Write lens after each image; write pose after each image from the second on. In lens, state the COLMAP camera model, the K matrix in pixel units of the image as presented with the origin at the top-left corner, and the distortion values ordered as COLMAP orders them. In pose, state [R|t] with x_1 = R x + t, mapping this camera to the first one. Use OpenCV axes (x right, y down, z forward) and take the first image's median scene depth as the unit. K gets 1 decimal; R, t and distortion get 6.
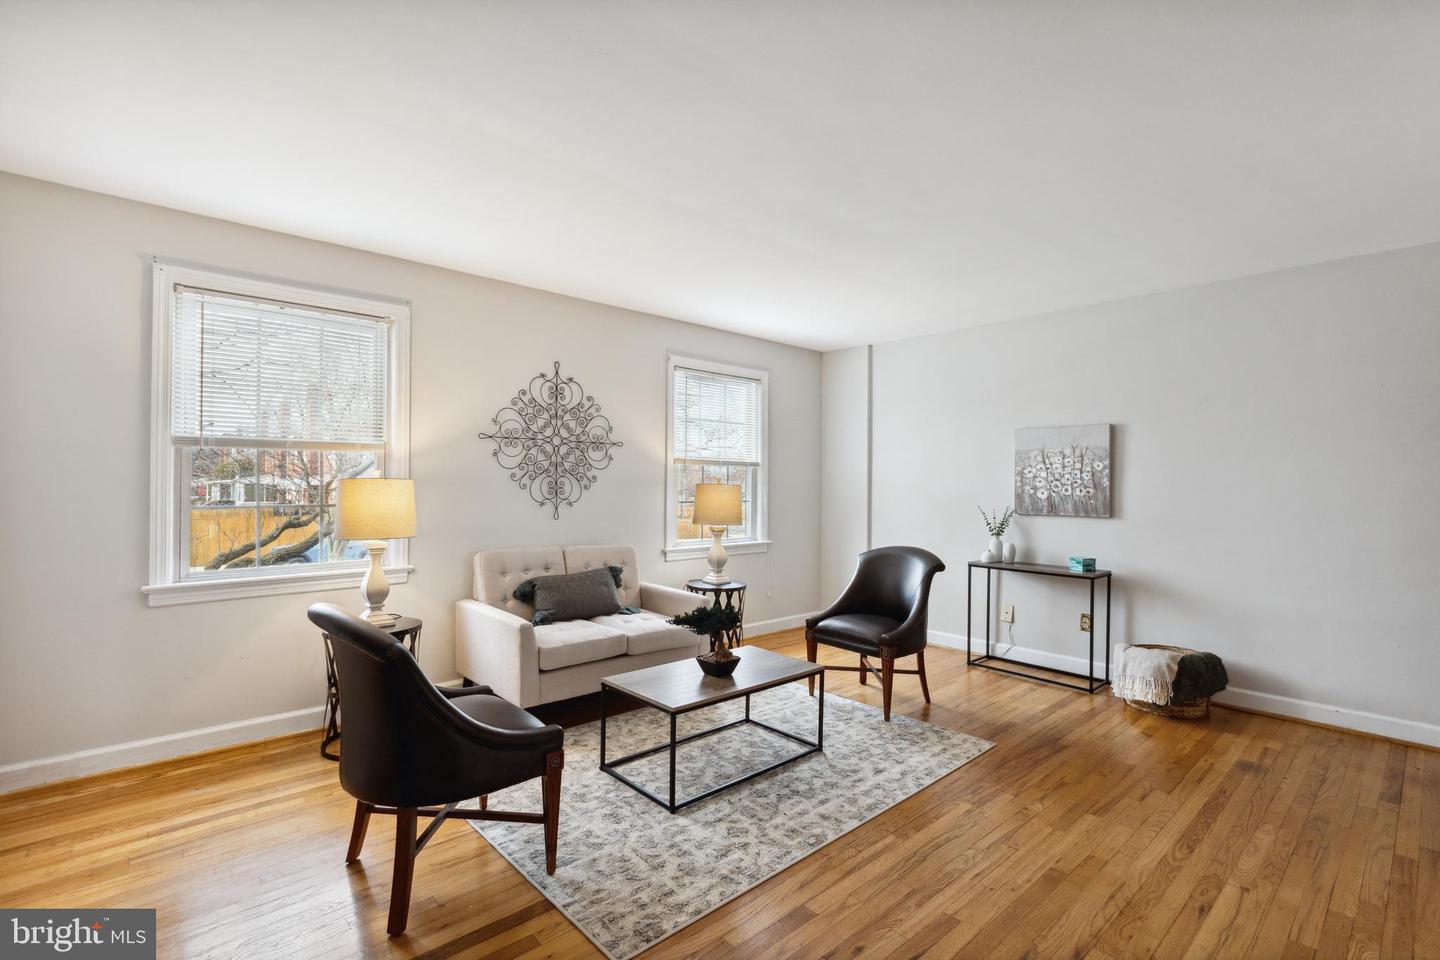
lens RADIAL K [[652.8, 0, 720.0], [0, 652.8, 480.0], [0, 0, 1]] dist [-0.000450, -0.000453]
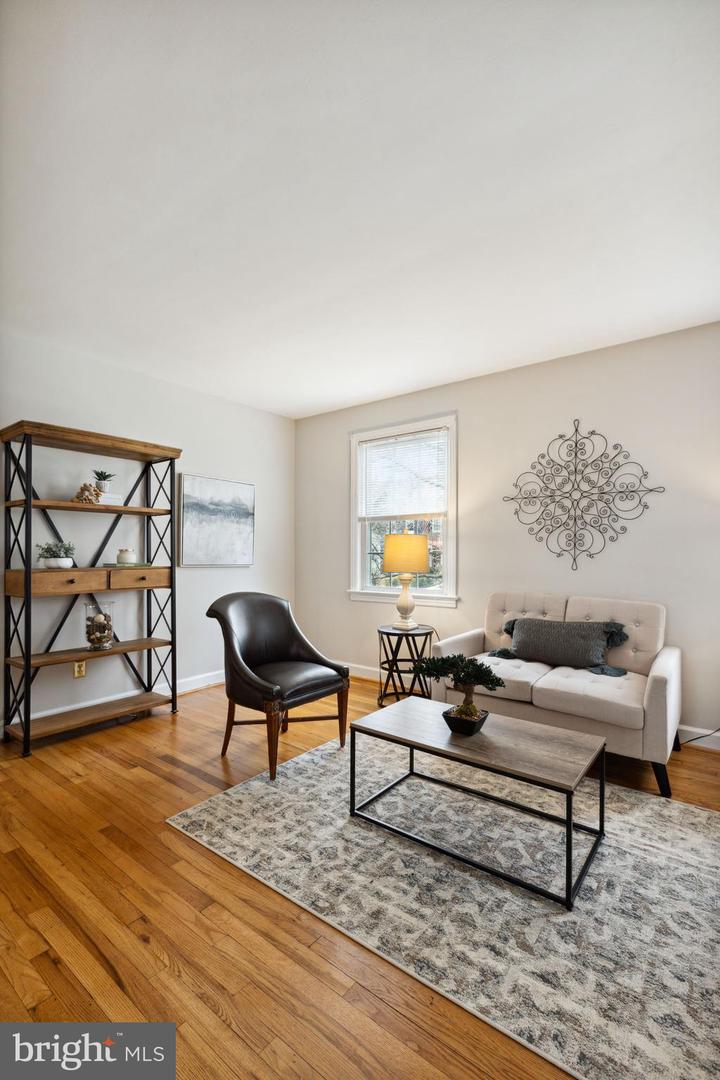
lens RADIAL K [[491.3, 0, 356.6], [0, 491.3, 549.6], [0, 0, 1]] dist [0.000473, -0.001203]
pose [[0.165357, -0.009775, -0.986185, 0.465764], [0.003905, 0.999950, -0.009257, 0.033097], [0.986226, -0.002321, 0.165387, 0.519967]]
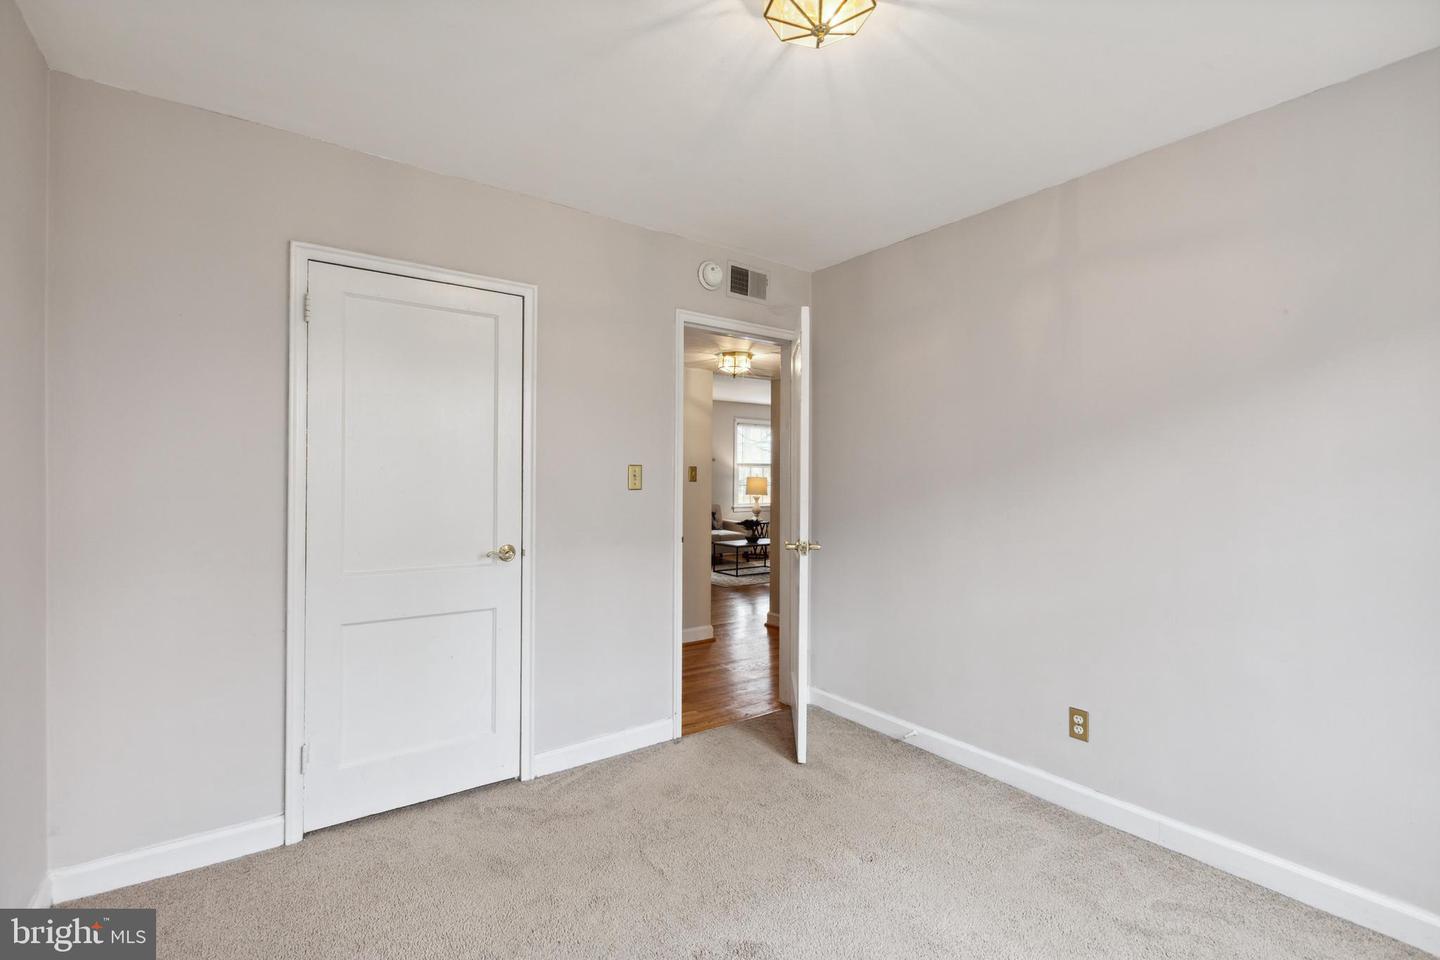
lens RADIAL K [[647.8, 0, 720.0], [0, 647.8, 480.0], [0, 0, 1]] dist [0.000053, -0.000089]
pose [[0.995454, 0.006153, -0.095042, 0.089167], [-0.005494, 0.999959, 0.007194, 0.001096], [0.095083, -0.006639, 0.995447, -1.349095]]
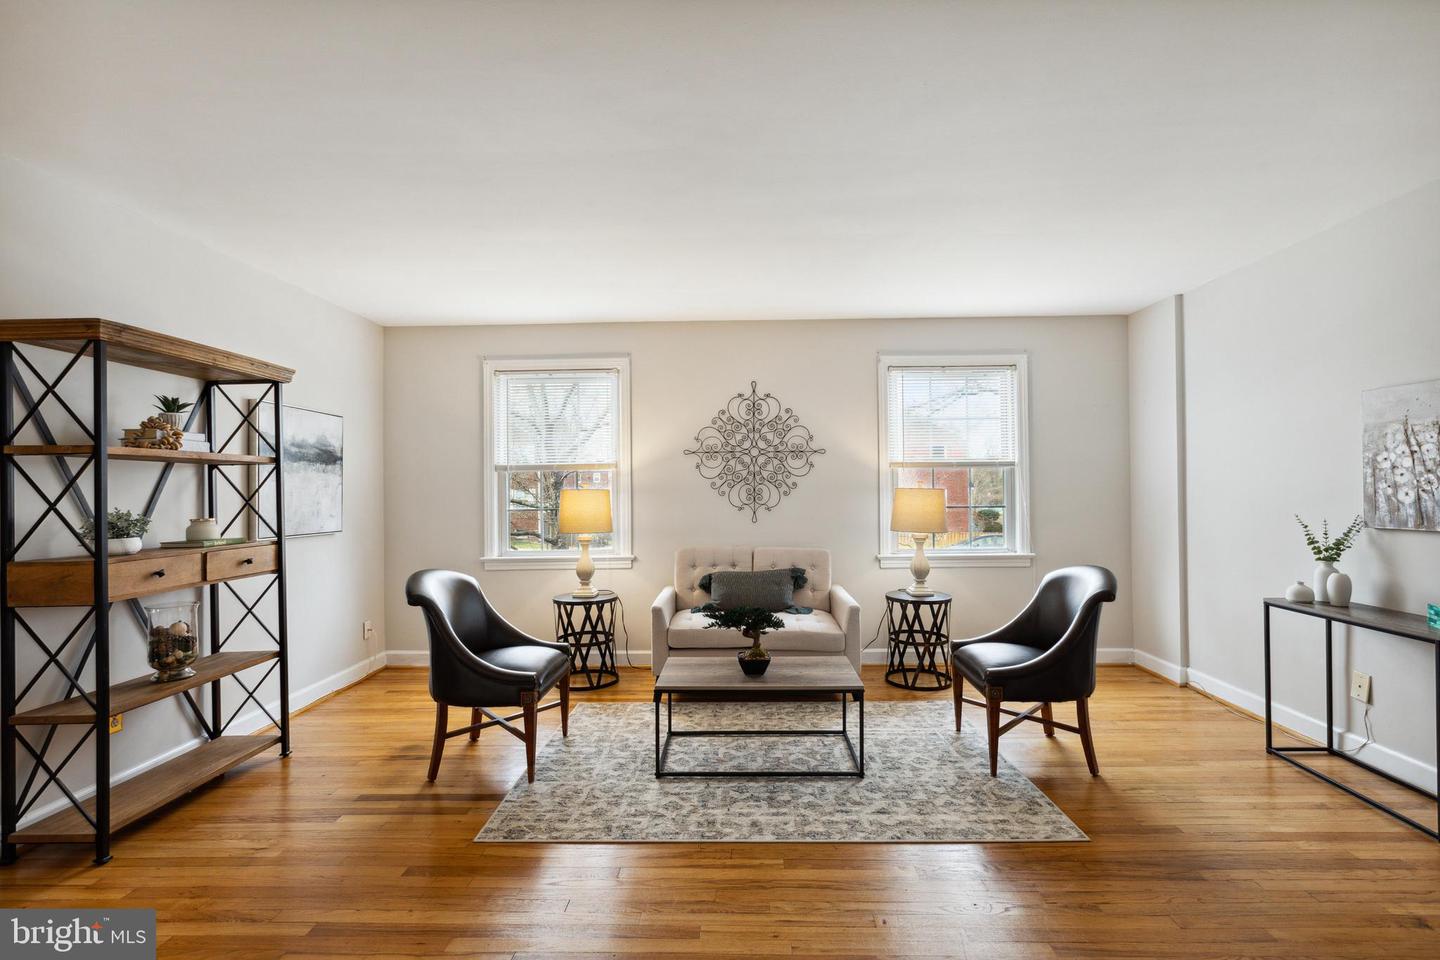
lens RADIAL K [[667.5, 0, 736.3], [0, 667.5, 483.7], [0, 0, 1]] dist [0.000204, 0.000189]
pose [[0.728957, -0.021805, -0.684213, 0.504811], [0.020098, 0.999743, -0.010449, 0.005207], [0.684265, -0.006134, 0.729208, 0.145292]]
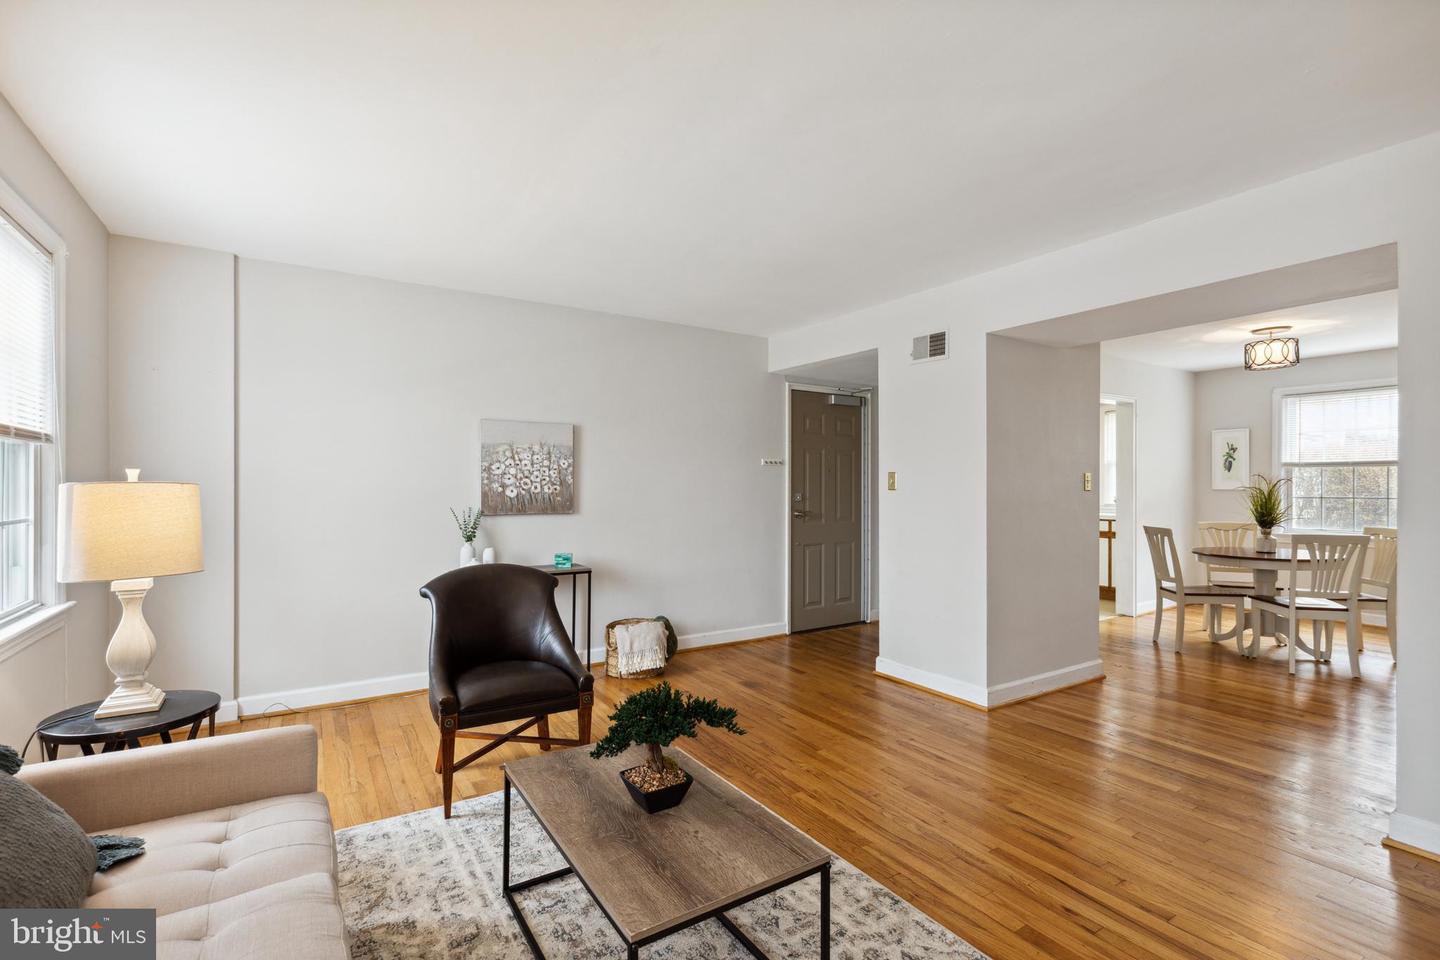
lens RADIAL K [[652.8, 0, 720.0], [0, 652.8, 480.0], [0, 0, 1]] dist [-0.000450, -0.000453]
pose [[0.163025, 0.000021, 0.986622, -0.410734], [-0.006513, 0.999978, 0.001055, 0.001477], [-0.986600, -0.006598, 0.163022, 0.600759]]
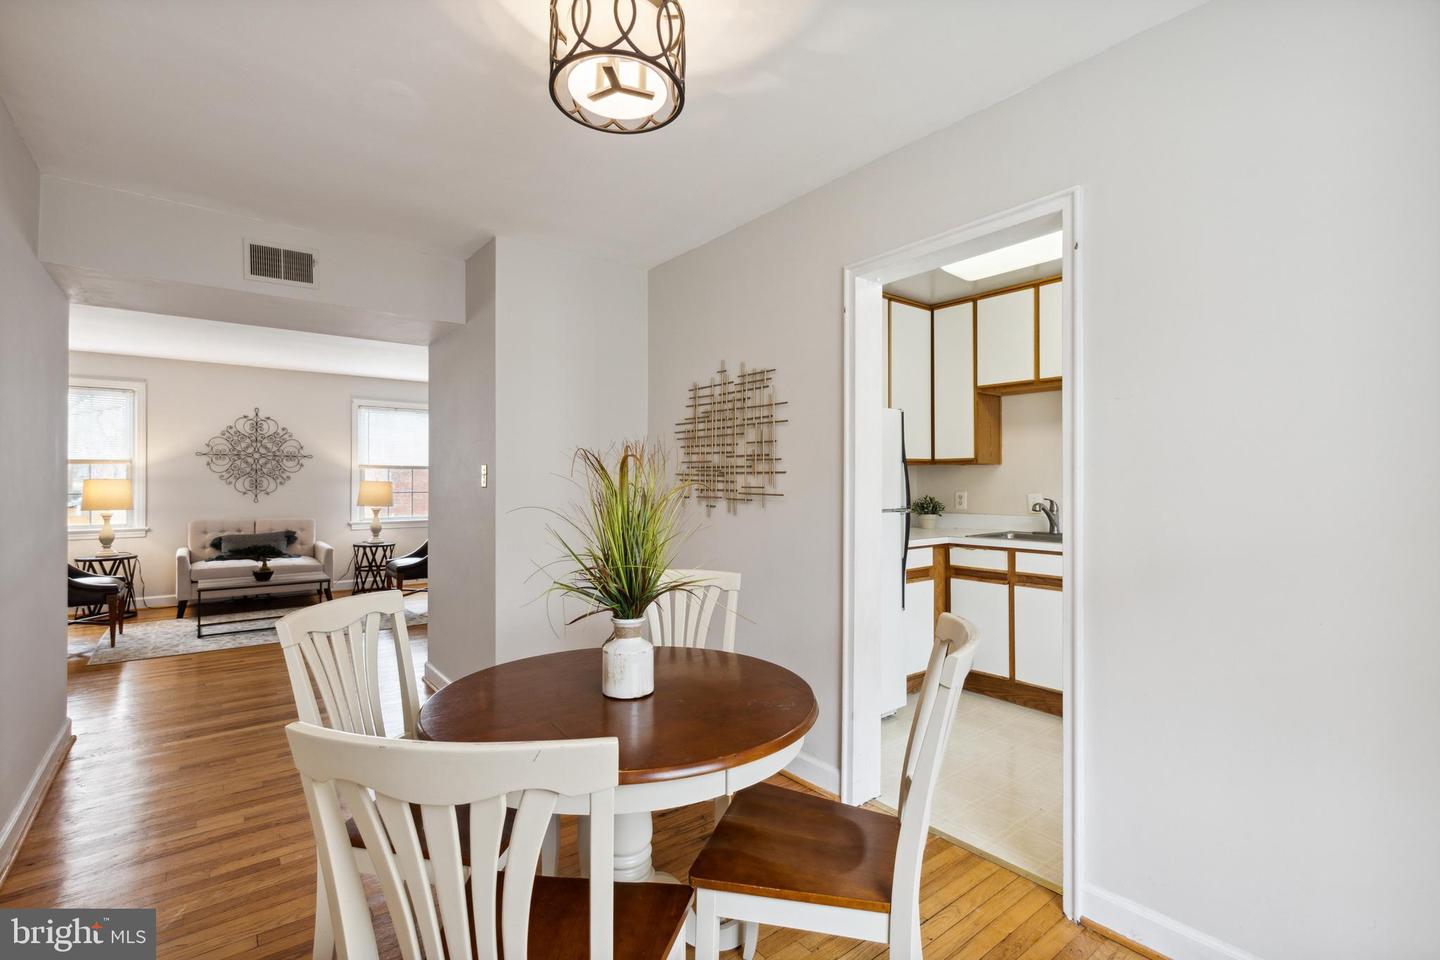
lens RADIAL K [[647.8, 0, 720.0], [0, 647.8, 480.0], [0, 0, 1]] dist [0.000053, -0.000089]
pose [[0.997888, -0.008507, -0.064392, 1.033231], [0.008524, 0.999964, -0.000012, 0.012510], [0.064390, -0.000537, 0.997925, -0.573563]]
